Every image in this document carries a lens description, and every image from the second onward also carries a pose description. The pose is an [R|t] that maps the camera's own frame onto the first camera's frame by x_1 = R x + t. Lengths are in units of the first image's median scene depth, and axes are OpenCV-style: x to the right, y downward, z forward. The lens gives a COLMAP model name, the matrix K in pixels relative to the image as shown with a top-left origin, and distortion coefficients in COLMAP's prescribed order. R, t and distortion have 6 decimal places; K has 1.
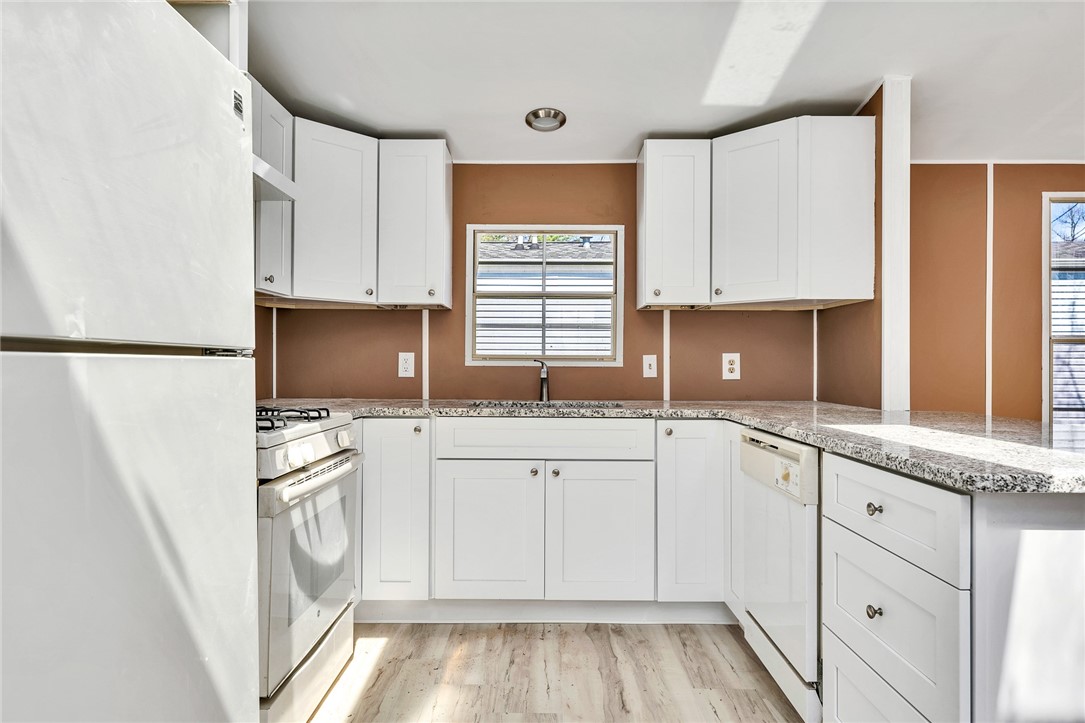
lens RADIAL K [[686.0, 0, 536.6], [0, 686.0, 363.3], [0, 0, 1]] dist [-0.011580, 0.005177]
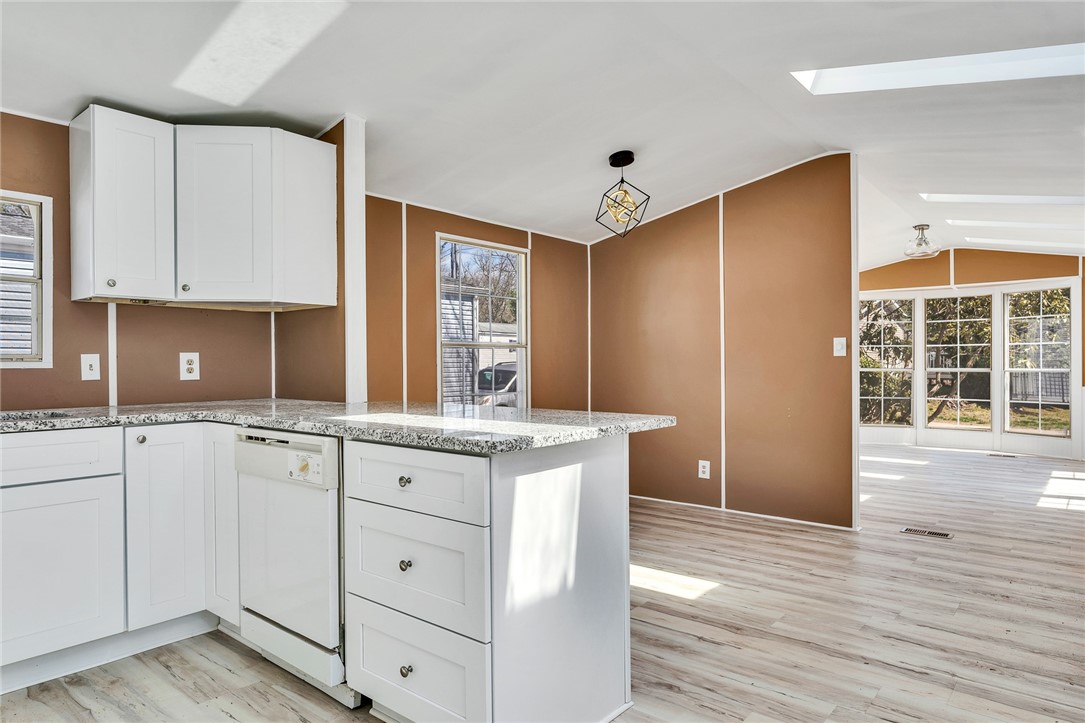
lens RADIAL K [[686.0, 0, 537.3], [0, 686.0, 362.4], [0, 0, 1]] dist [-0.011580, 0.005177]
pose [[0.616359, -0.005638, 0.787445, -0.199154], [0.006133, 0.999978, 0.002360, -0.000373], [-0.787441, 0.003375, 0.616380, 0.034933]]
